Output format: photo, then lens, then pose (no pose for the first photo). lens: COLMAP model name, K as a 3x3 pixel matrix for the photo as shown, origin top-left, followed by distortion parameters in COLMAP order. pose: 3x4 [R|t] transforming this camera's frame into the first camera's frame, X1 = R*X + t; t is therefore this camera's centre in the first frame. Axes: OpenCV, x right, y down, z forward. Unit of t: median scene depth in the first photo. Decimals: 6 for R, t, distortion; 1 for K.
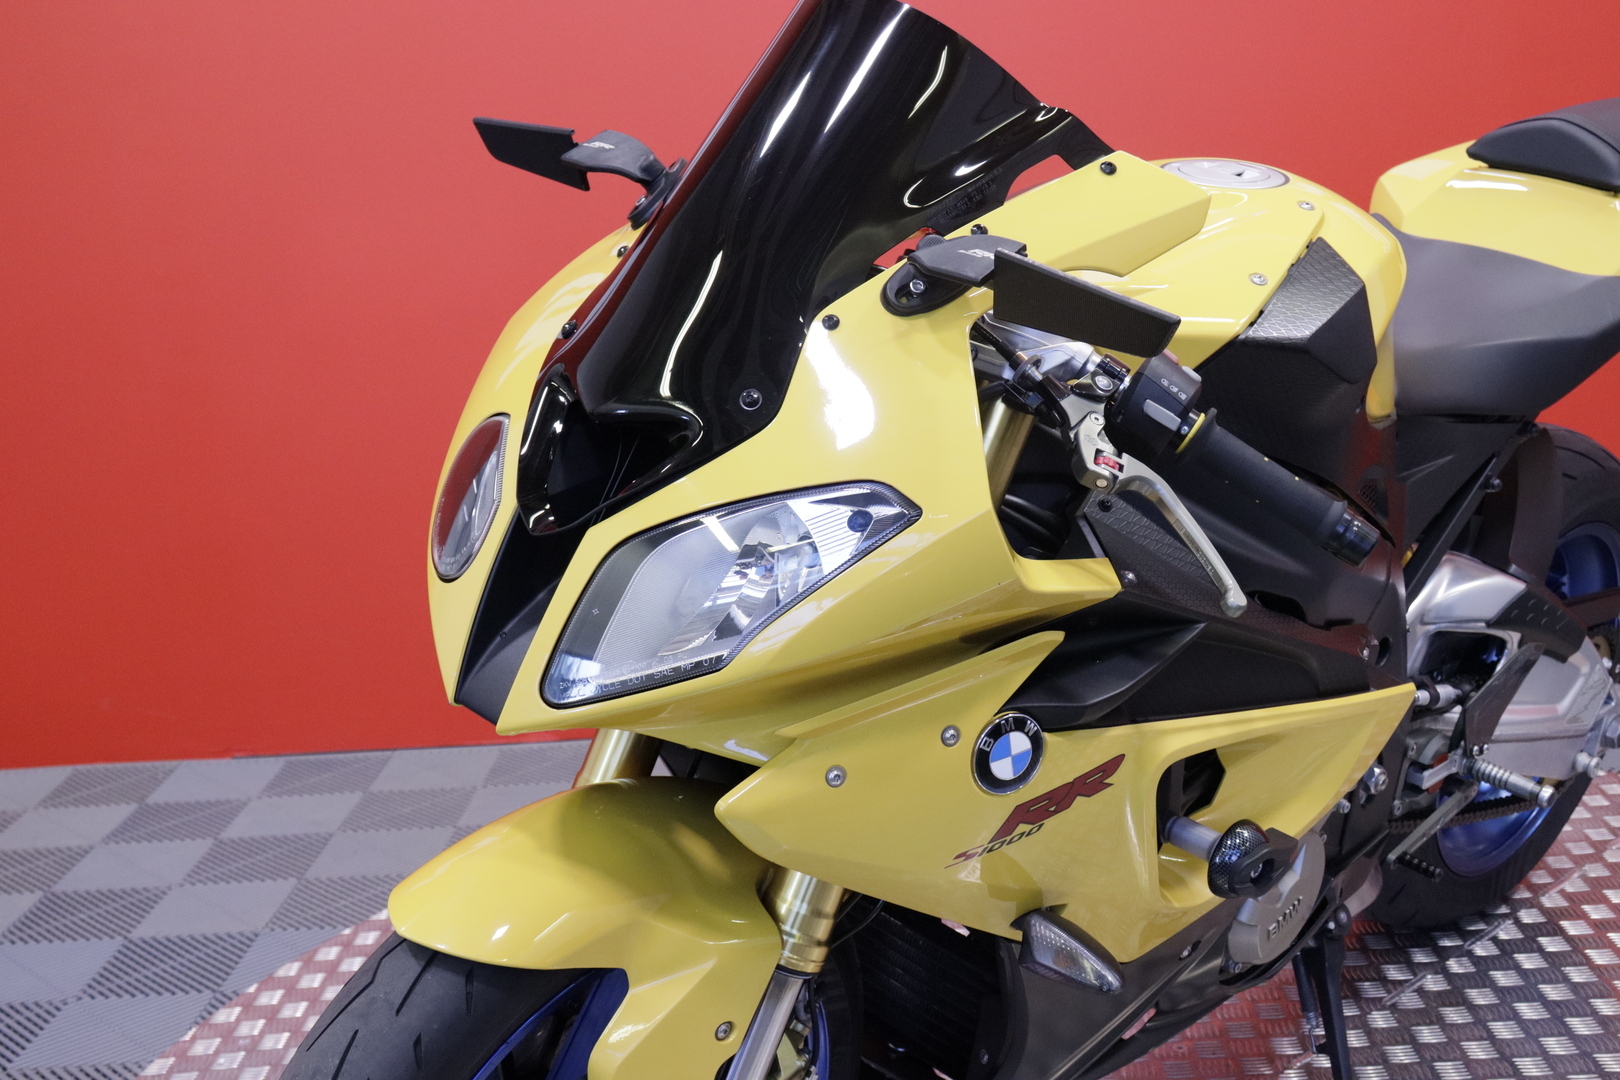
lens RADIAL K [[2010.2, 0, 810.0], [0, 2010.2, 540.0], [0, 0, 1]] dist [0.023073, 0.048526]
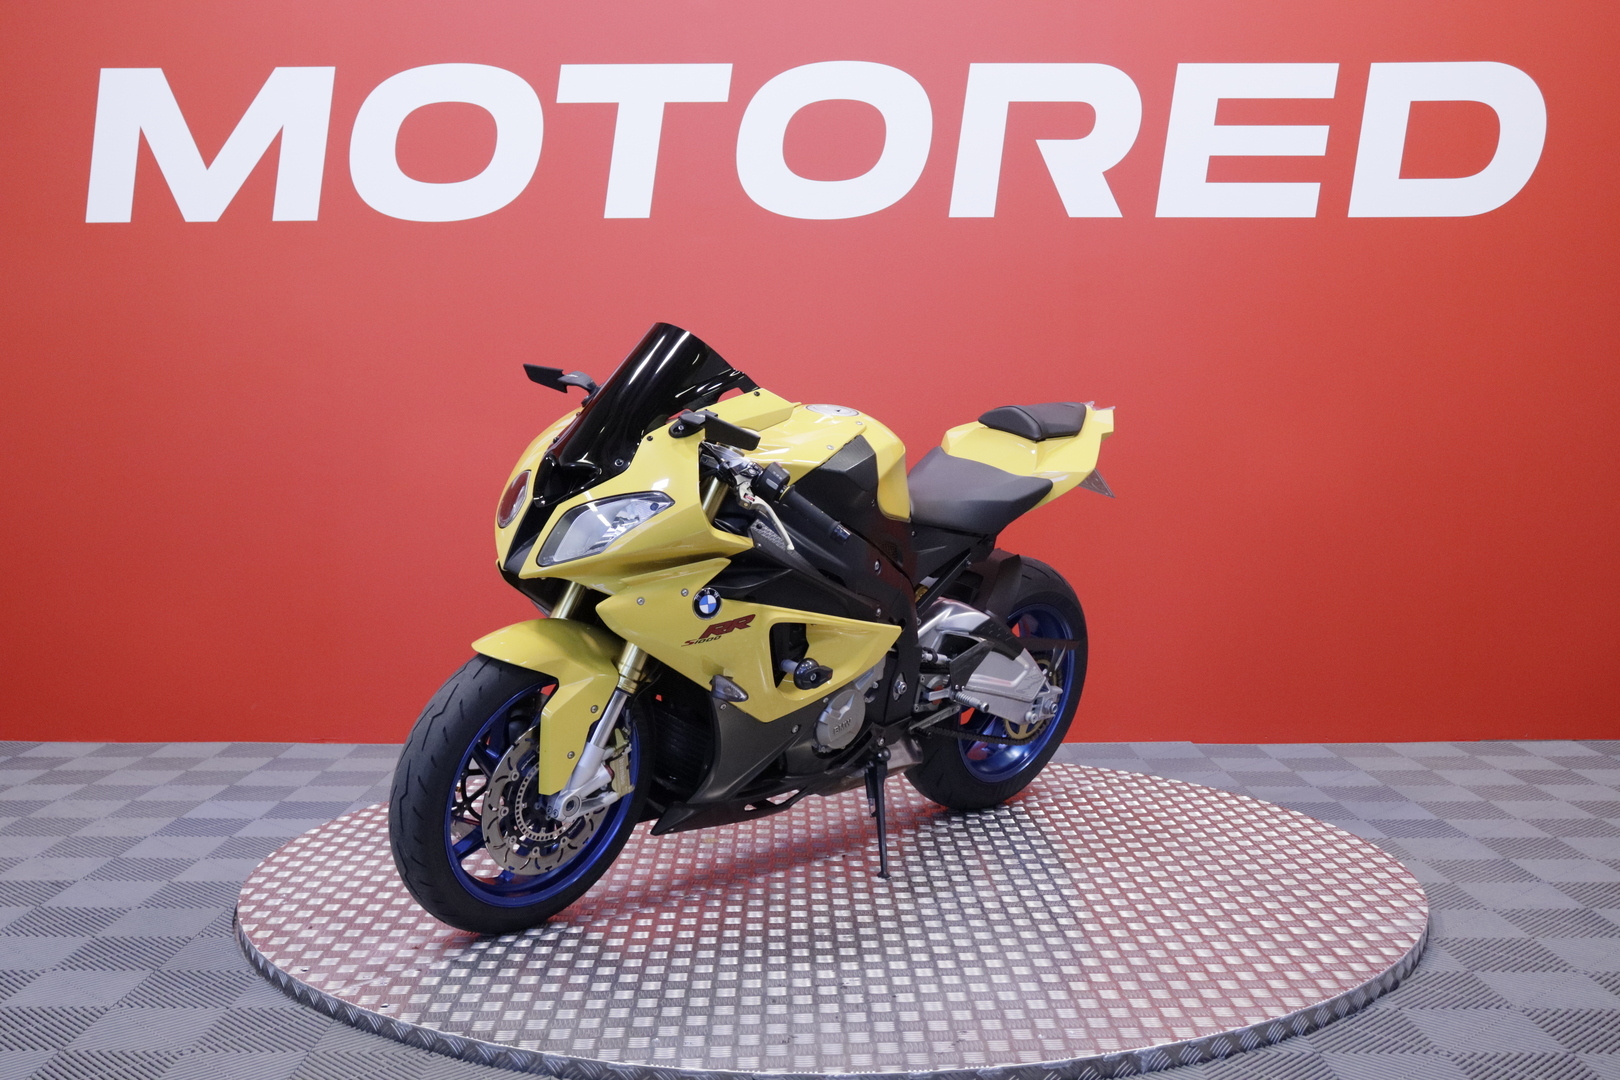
lens RADIAL K [[1785.9, 0, 810.0], [0, 1785.9, 540.0], [0, 0, 1]] dist [-0.030614, -0.006347]
pose [[0.997415, 0.062476, 0.035506, 0.143024], [-0.056483, 0.987051, -0.150131, 0.366001], [-0.044425, 0.147737, 0.988028, -1.352675]]
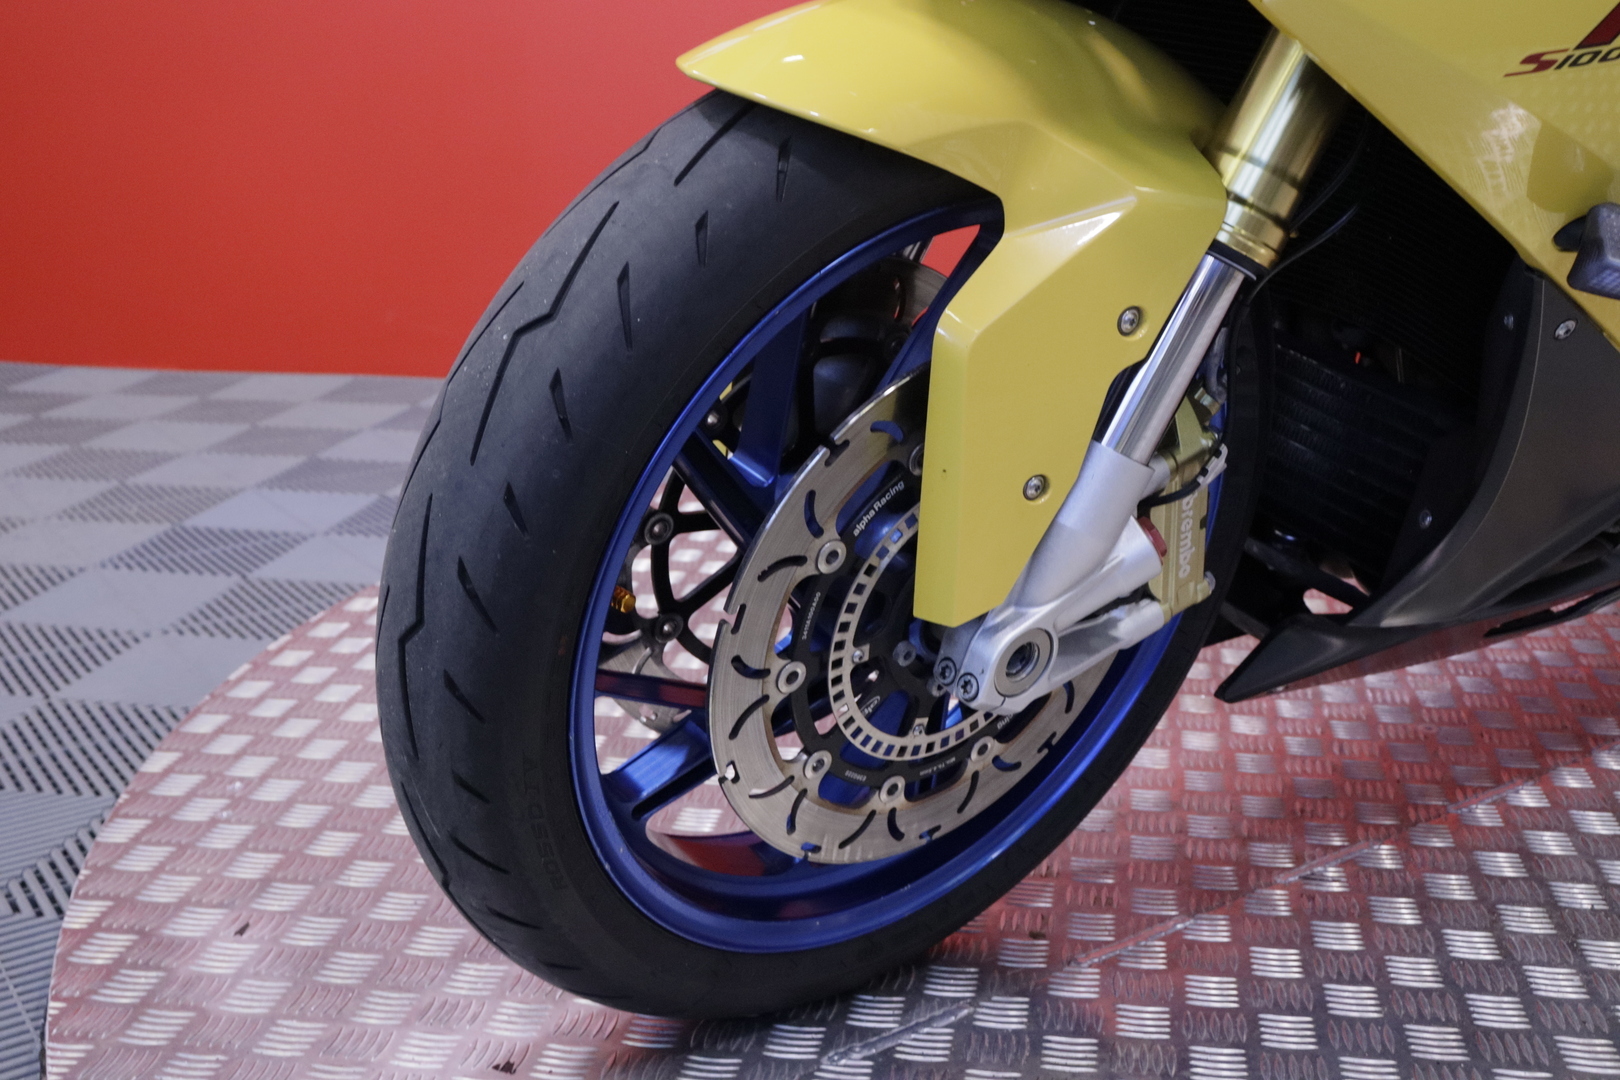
lens RADIAL K [[1795.9, 0, 761.5], [0, 1795.9, 541.1], [0, 0, 1]] dist [-0.017461, -0.006482]
pose [[0.983940, 0.104552, -0.144675, -0.071574], [-0.095706, 0.993164, 0.066824, 0.296018], [0.150673, -0.051904, 0.987220, 0.376181]]
